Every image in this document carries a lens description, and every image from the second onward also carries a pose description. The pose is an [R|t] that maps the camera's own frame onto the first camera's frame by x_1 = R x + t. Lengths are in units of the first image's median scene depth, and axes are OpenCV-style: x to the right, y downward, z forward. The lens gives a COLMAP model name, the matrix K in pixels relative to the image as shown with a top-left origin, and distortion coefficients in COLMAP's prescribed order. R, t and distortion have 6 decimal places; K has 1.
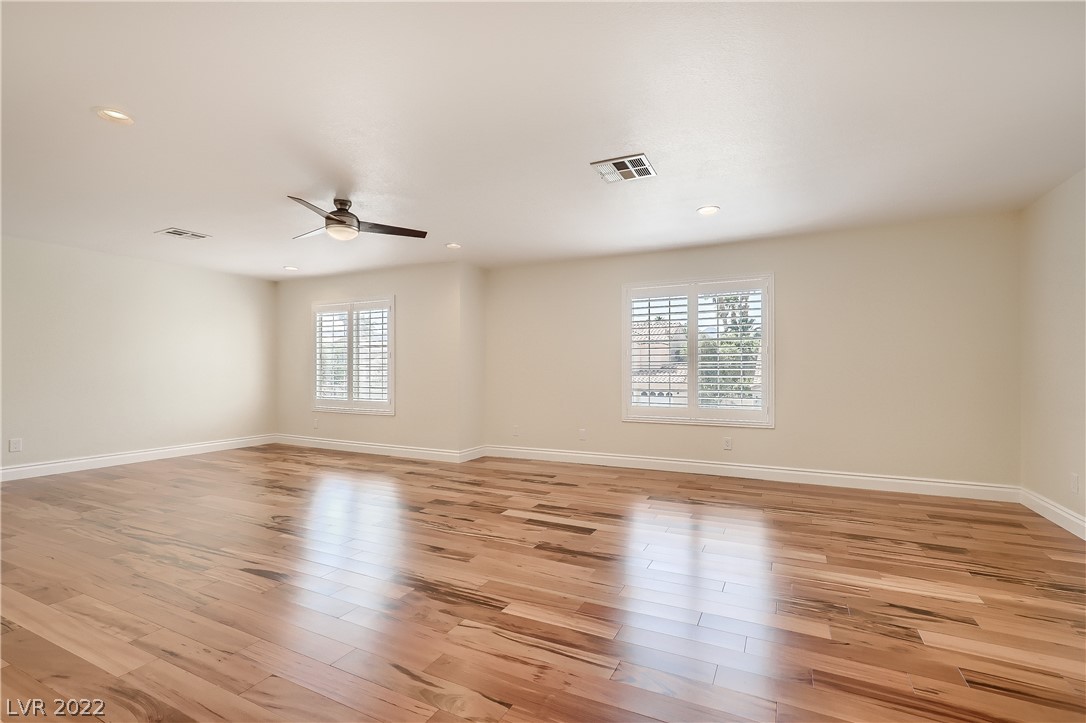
lens RADIAL K [[490.6, 0, 549.4], [0, 490.6, 364.0], [0, 0, 1]] dist [-0.004488, 0.000177]
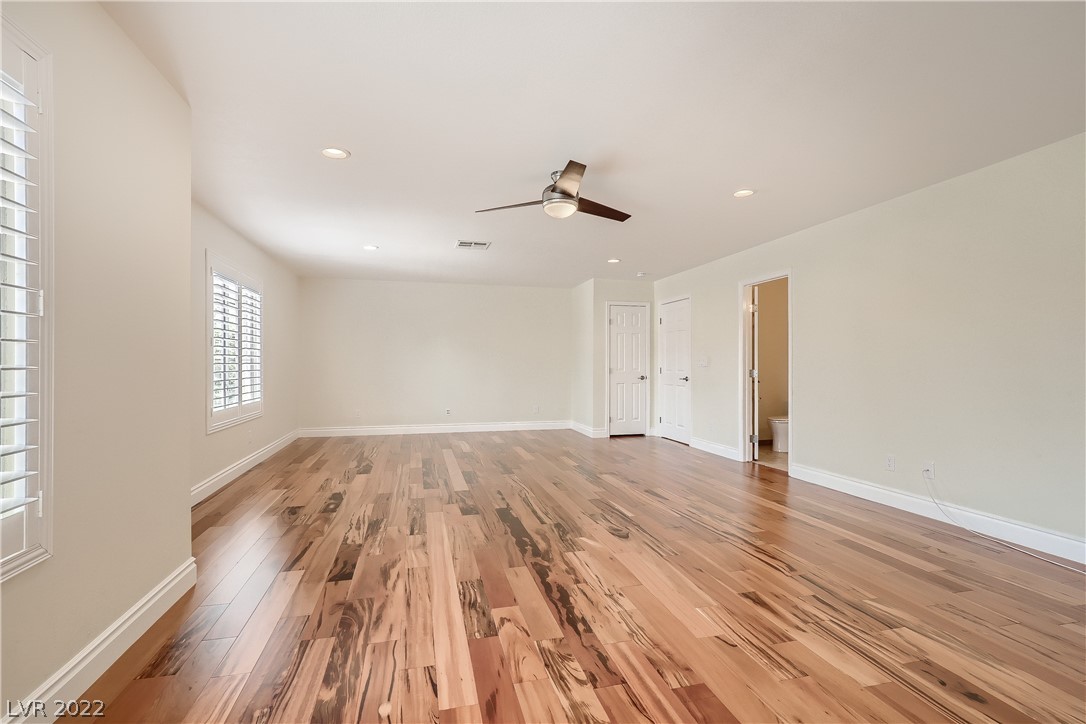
lens RADIAL K [[490.6, 0, 546.2], [0, 490.6, 361.3], [0, 0, 1]] dist [-0.004488, 0.000177]
pose [[-0.653370, 0.004378, 0.757026, -1.045891], [-0.005203, 0.999934, -0.010273, 0.014585], [-0.757021, -0.010651, -0.653303, 1.555267]]
